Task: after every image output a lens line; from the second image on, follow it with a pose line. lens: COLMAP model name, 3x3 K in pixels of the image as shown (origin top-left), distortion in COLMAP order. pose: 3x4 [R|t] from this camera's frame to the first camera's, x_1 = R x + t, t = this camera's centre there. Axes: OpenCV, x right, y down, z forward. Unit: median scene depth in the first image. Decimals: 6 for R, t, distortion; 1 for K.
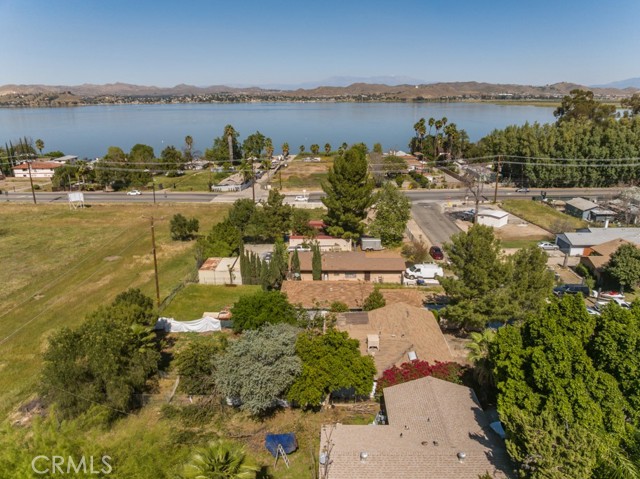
lens RADIAL K [[450.3, 0, 320.0], [0, 450.3, 239.5], [0, 0, 1]] dist [-0.040219, 0.002114]
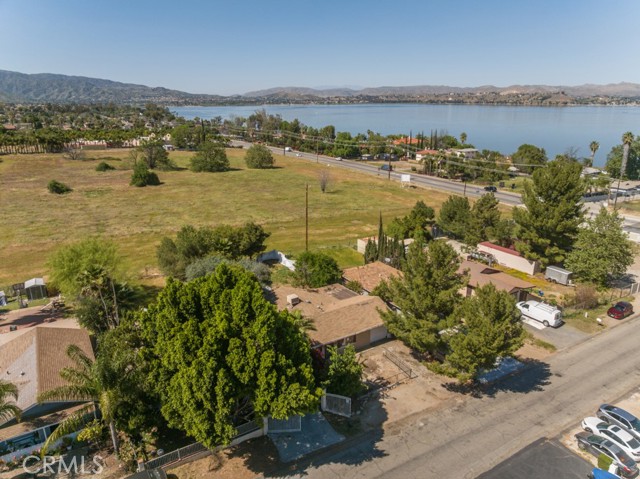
lens RADIAL K [[450.3, 0, 320.0], [0, 450.3, 239.5], [0, 0, 1]] dist [-0.040219, 0.002114]
pose [[0.533013, 0.249823, -0.808384, 0.301629], [-0.250006, 0.959258, 0.131606, -0.029900], [0.808328, 0.131953, 0.573755, 0.097008]]
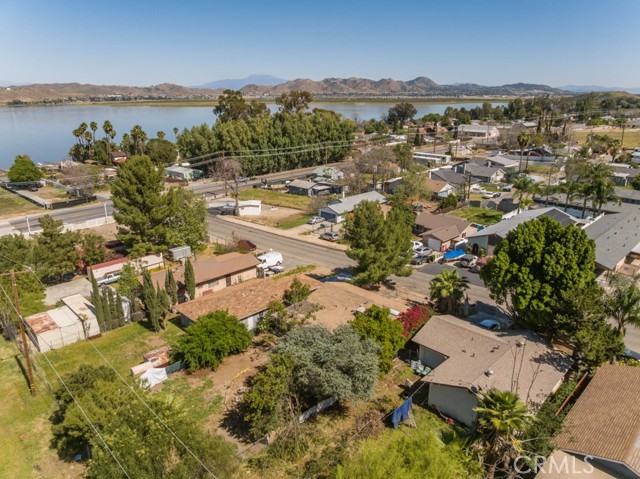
lens RADIAL K [[450.3, 0, 320.0], [0, 450.3, 239.5], [0, 0, 1]] dist [-0.040219, 0.002114]
pose [[0.703954, -0.216188, 0.676544, -0.180011], [0.217875, 0.972354, 0.084010, -0.019120], [-0.676002, 0.088263, 0.731594, 0.060653]]
